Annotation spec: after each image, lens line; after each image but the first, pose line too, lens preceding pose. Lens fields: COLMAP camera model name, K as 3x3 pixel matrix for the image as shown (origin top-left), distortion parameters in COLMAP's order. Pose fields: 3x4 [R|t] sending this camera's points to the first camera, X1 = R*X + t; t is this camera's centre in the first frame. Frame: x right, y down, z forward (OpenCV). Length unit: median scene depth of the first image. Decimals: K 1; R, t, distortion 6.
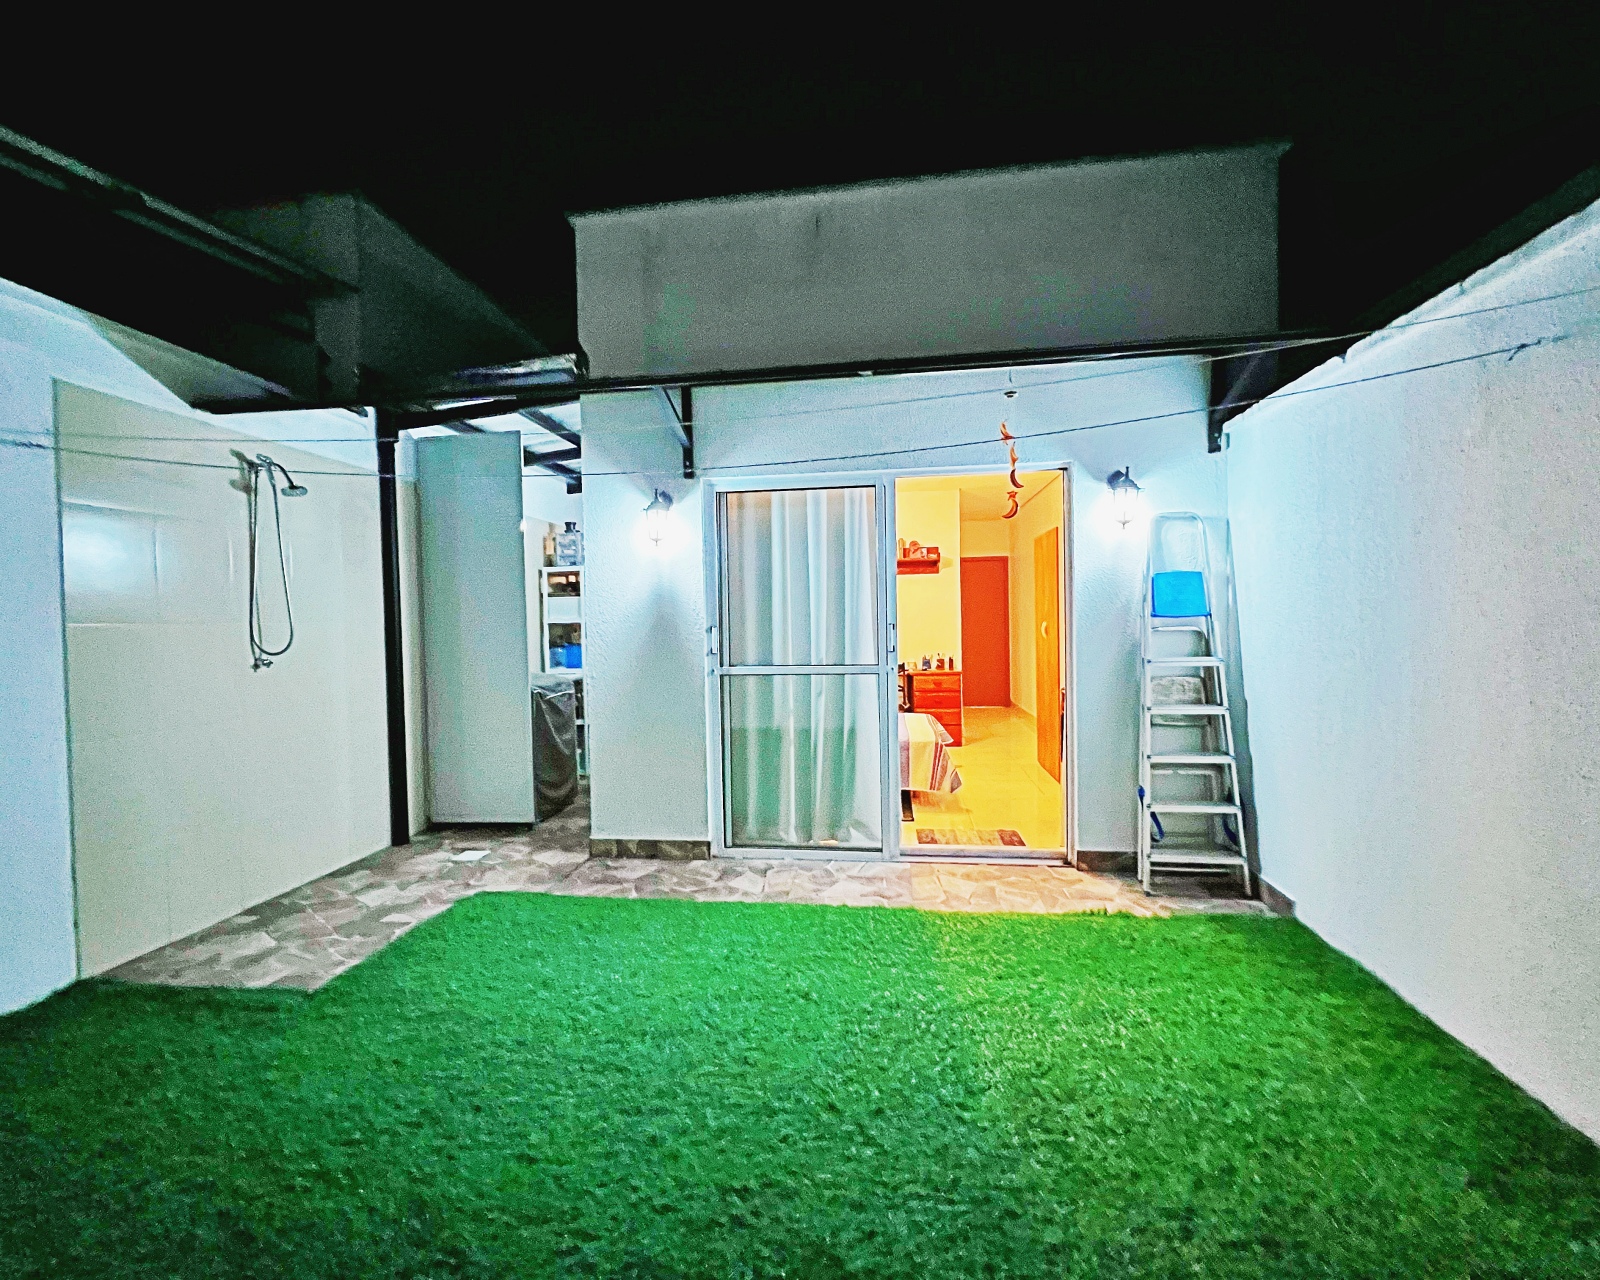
lens RADIAL K [[684.9, 0, 799.7], [0, 684.9, 636.6], [0, 0, 1]] dist [-0.002167, 0.001225]
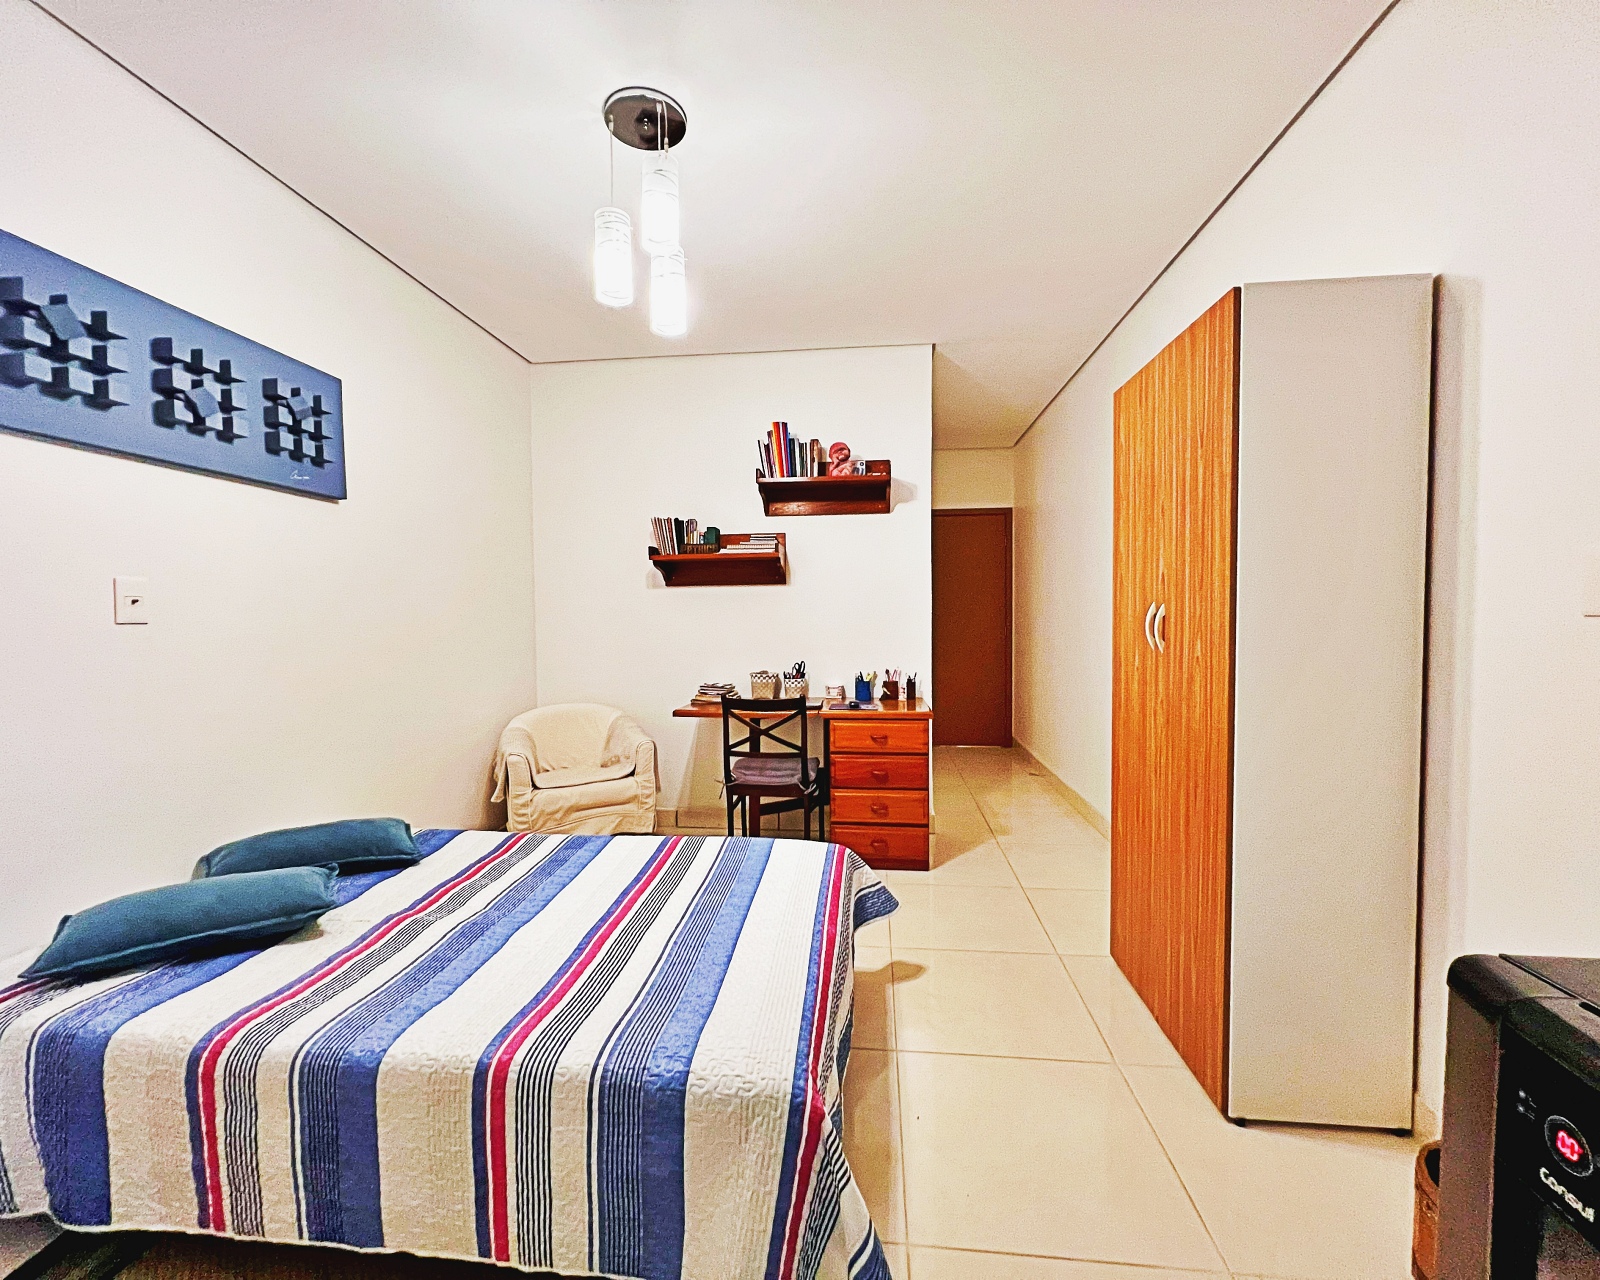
lens RADIAL K [[684.9, 0, 799.7], [0, 684.9, 636.6], [0, 0, 1]] dist [-0.002167, 0.001225]
pose [[0.999338, 0.010789, 0.034751, 0.123404], [-0.011271, 0.999843, 0.013693, -0.006830], [-0.034597, -0.014076, 0.999302, 0.509159]]
